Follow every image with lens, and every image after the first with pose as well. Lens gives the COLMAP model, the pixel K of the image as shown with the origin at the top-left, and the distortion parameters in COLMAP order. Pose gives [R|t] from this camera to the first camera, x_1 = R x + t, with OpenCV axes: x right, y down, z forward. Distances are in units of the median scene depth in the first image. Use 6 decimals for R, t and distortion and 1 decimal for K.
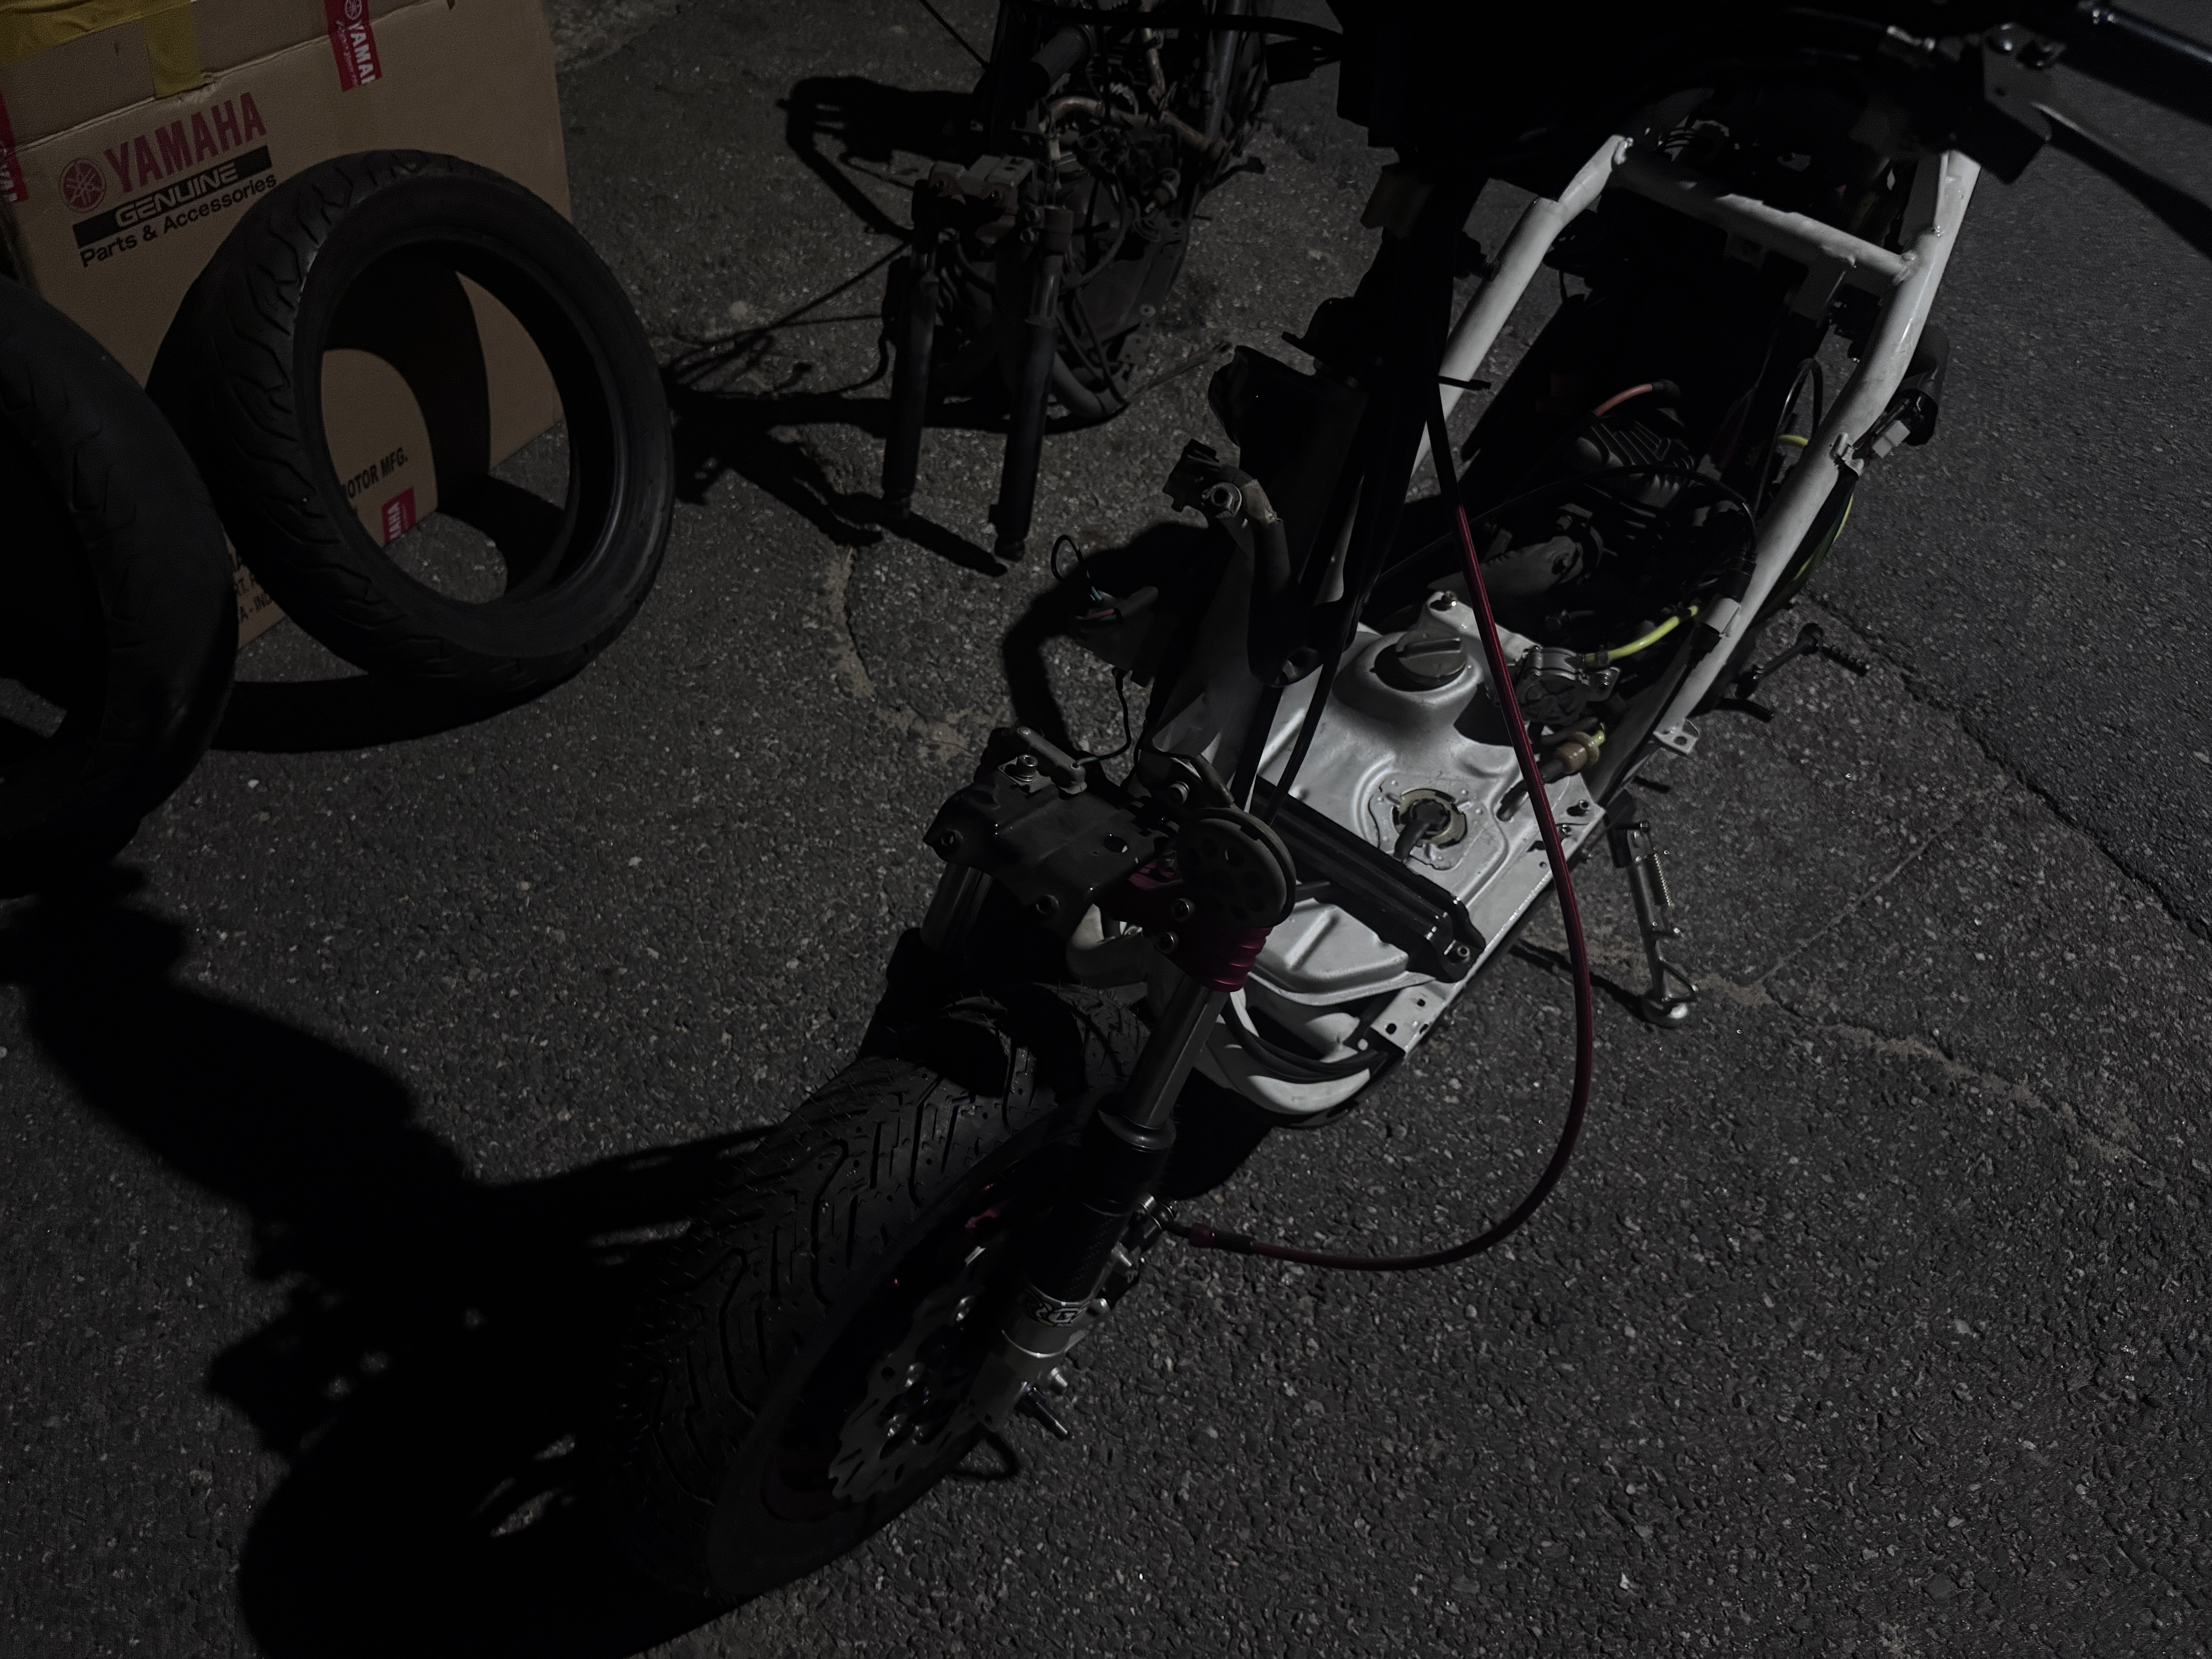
lens RADIAL K [[1576.8, 0, 1122.3], [0, 1576.8, 825.6], [0, 0, 1]] dist [0.012032, -0.028690]
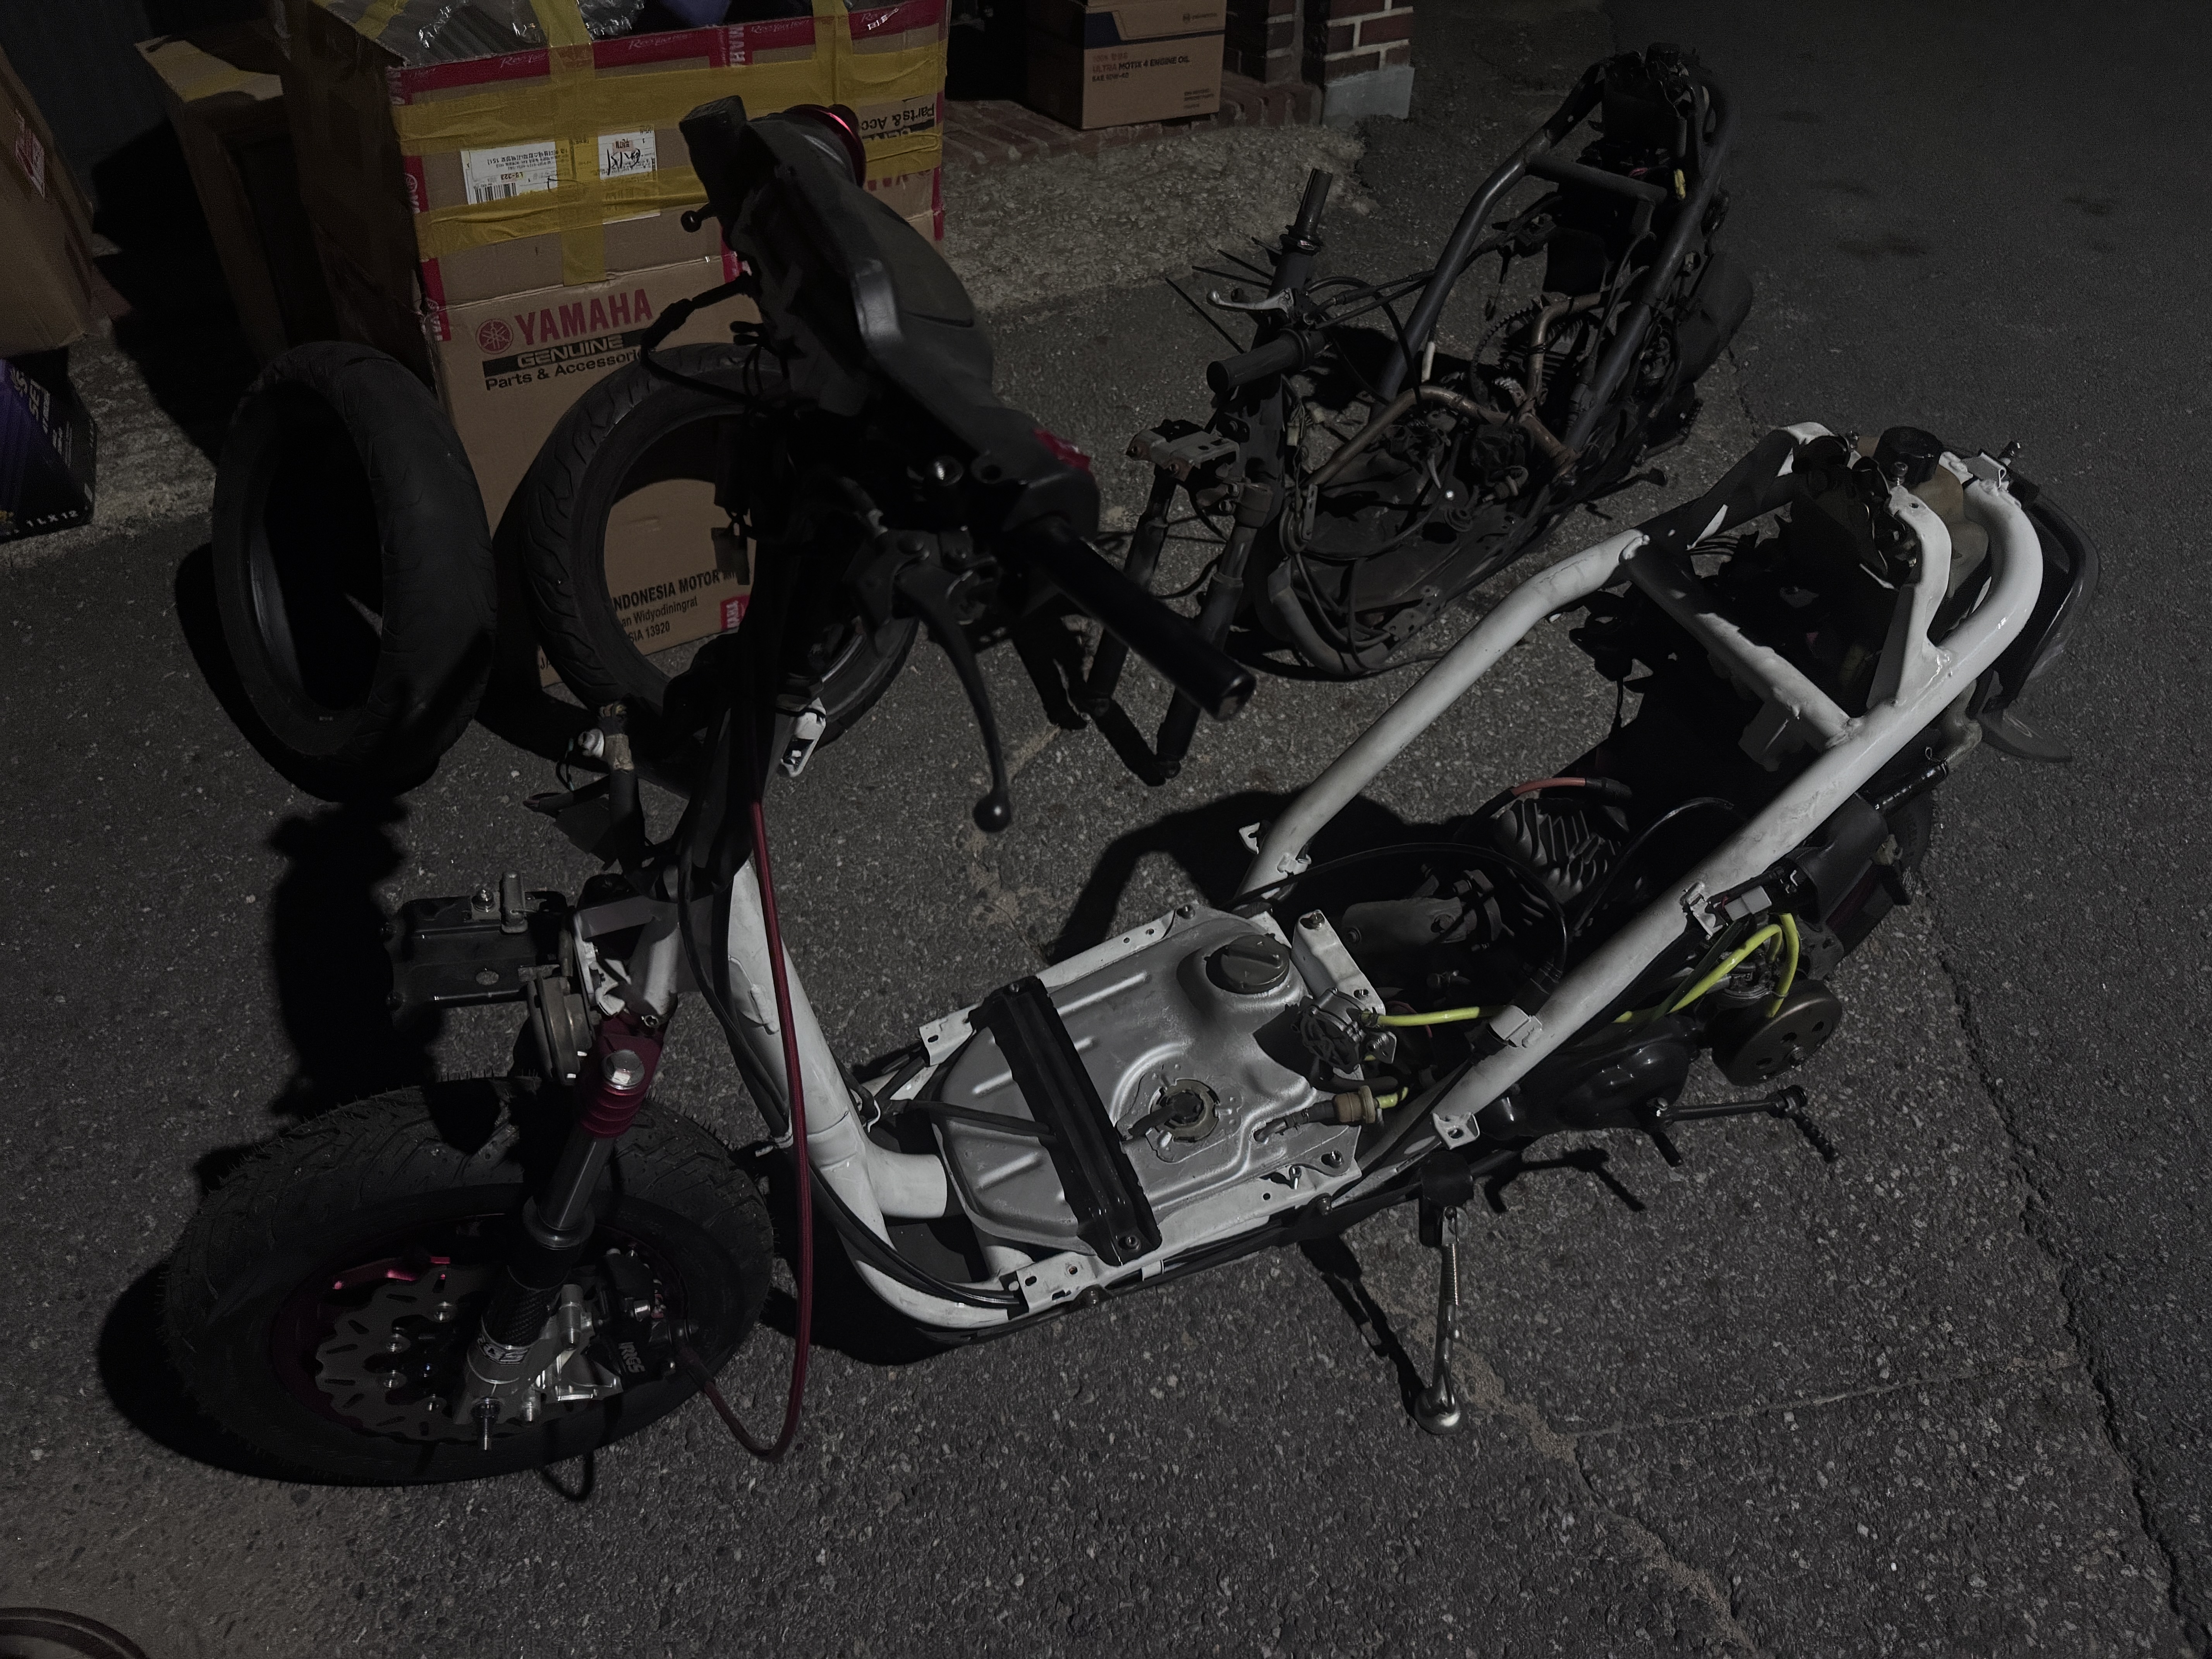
lens RADIAL K [[1576.8, 0, 1112.6], [0, 1576.8, 820.4], [0, 0, 1]] dist [0.012032, -0.028690]
pose [[0.854363, 0.288197, -0.432443, 0.511754], [-0.333884, 0.942077, -0.031807, -0.127847], [0.398228, 0.171561, 0.901100, 0.016693]]
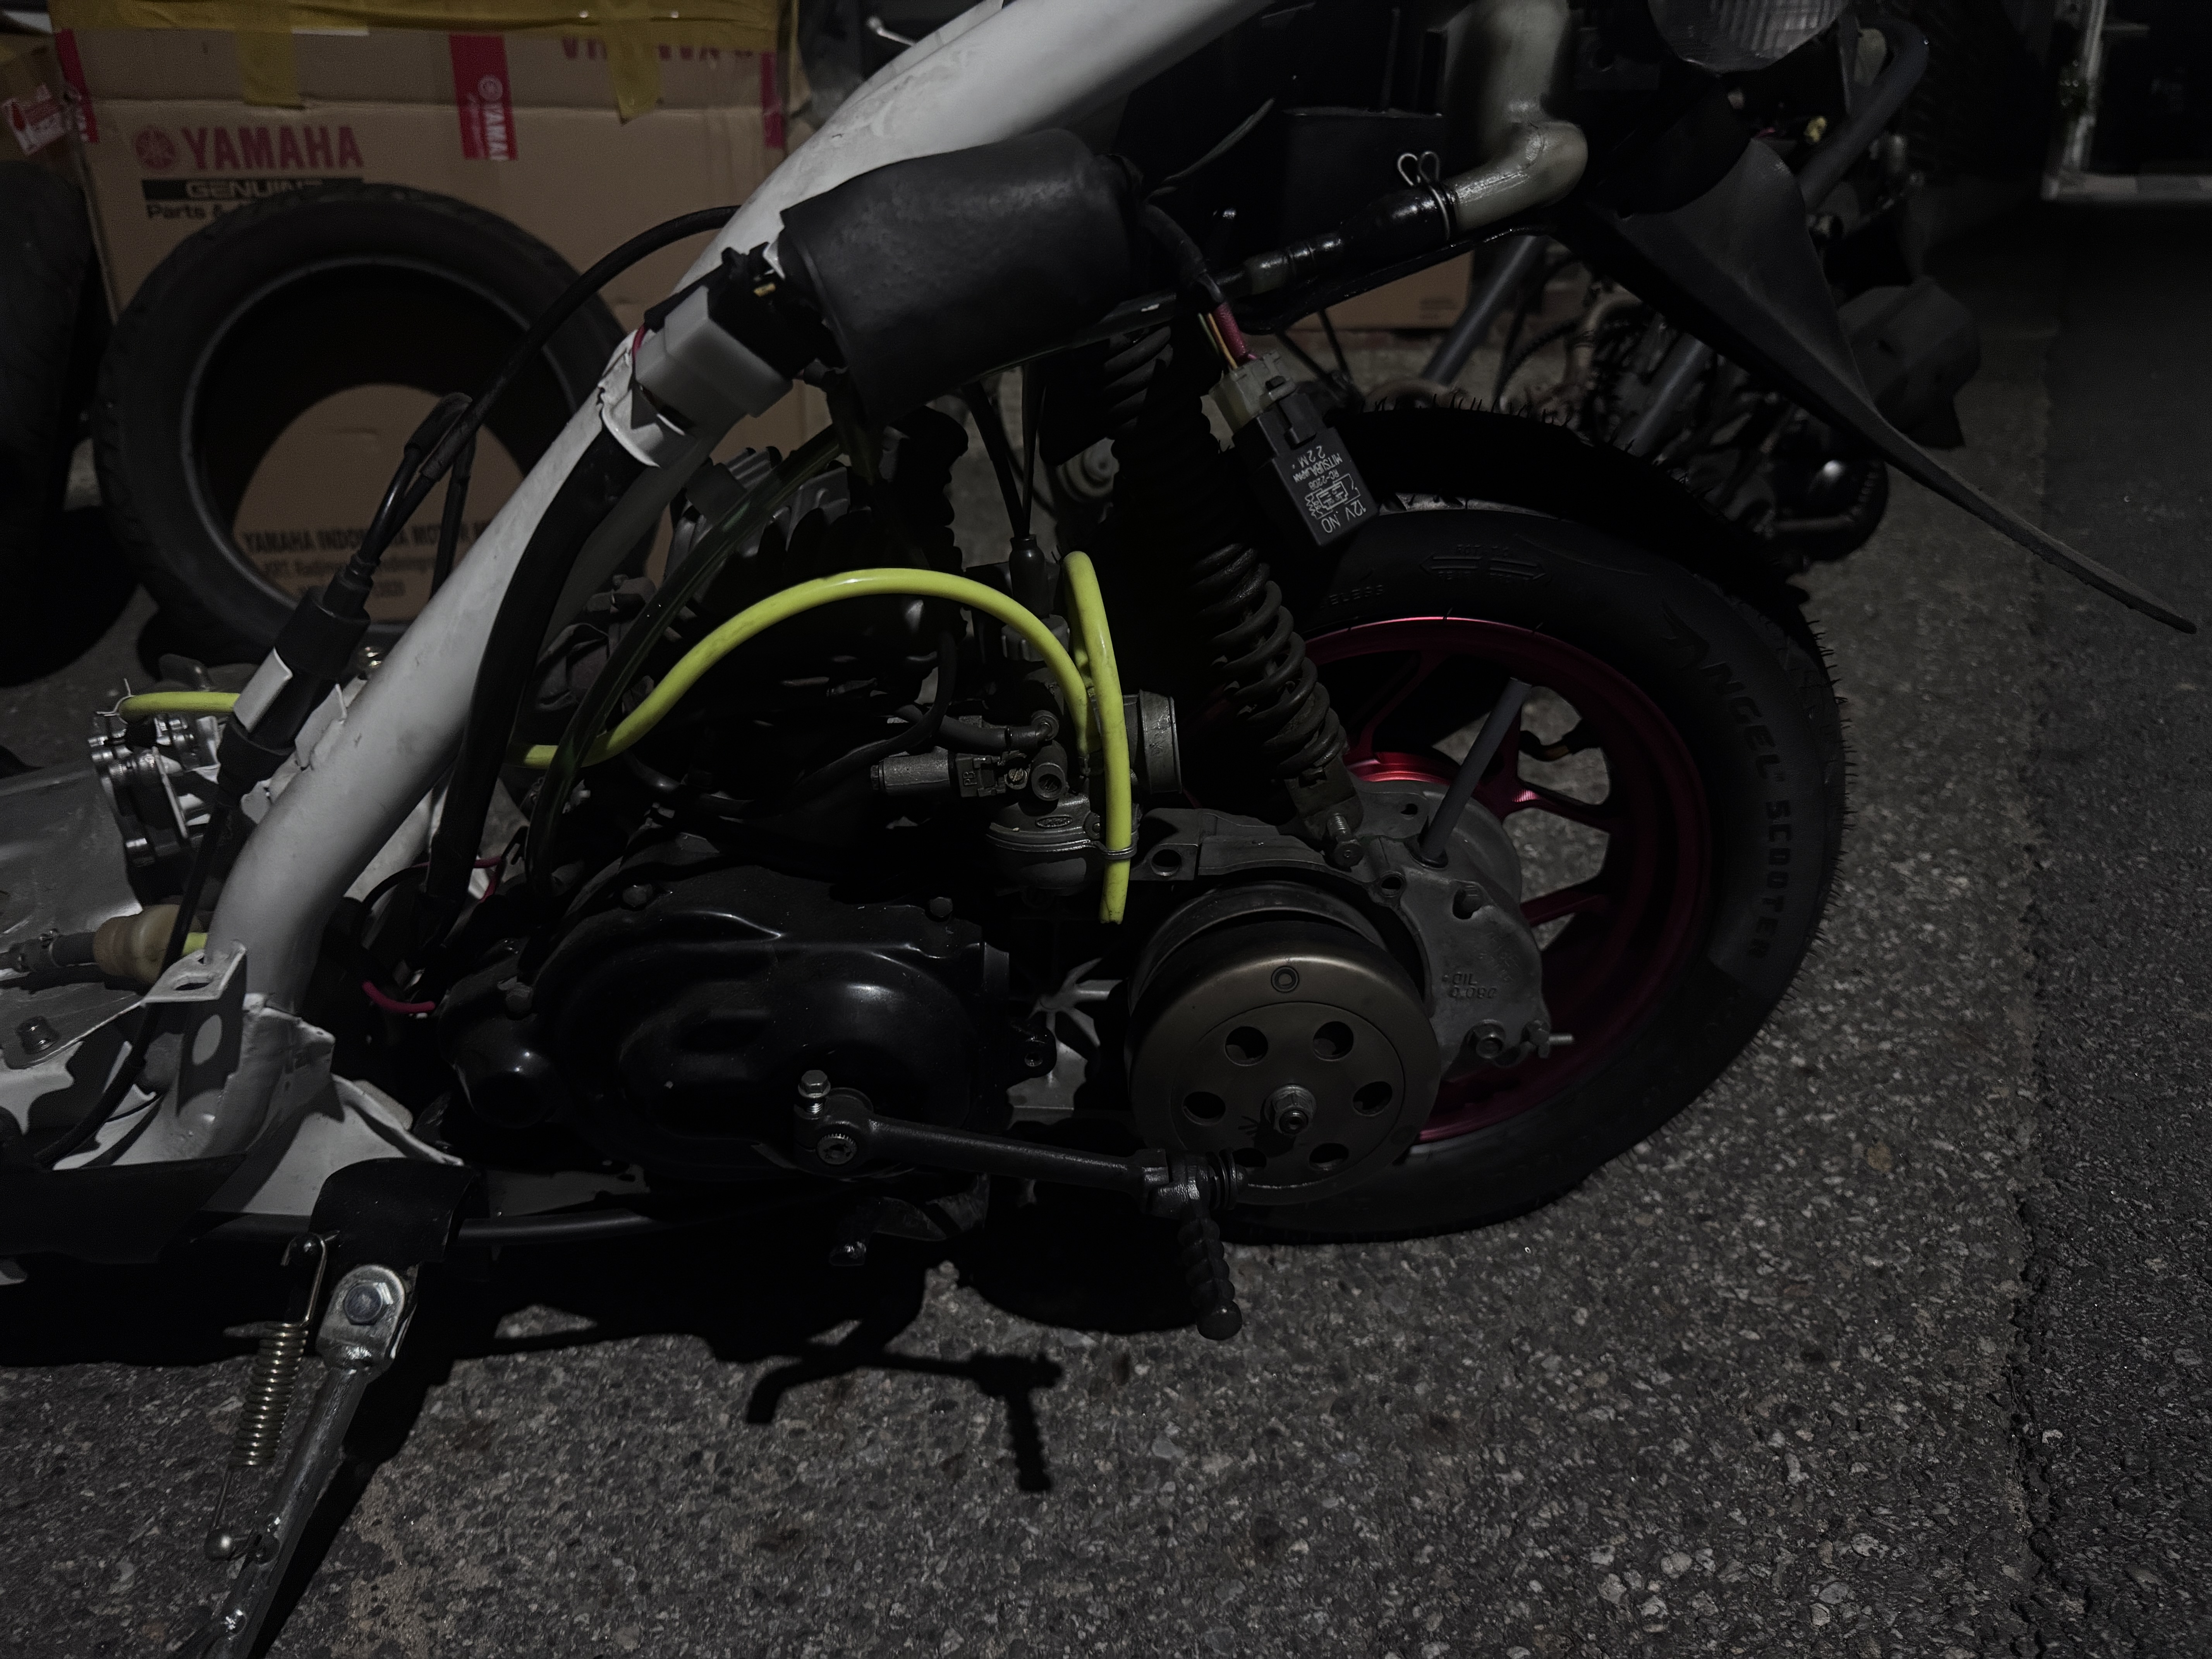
lens RADIAL K [[1576.8, 0, 1120.9], [0, 1576.8, 827.4], [0, 0, 1]] dist [0.012032, -0.028690]
pose [[0.635165, 0.241914, -0.733515, 0.758339], [-0.505979, 0.847855, -0.158513, -0.139588], [0.583568, 0.471825, 0.660931, 0.816834]]
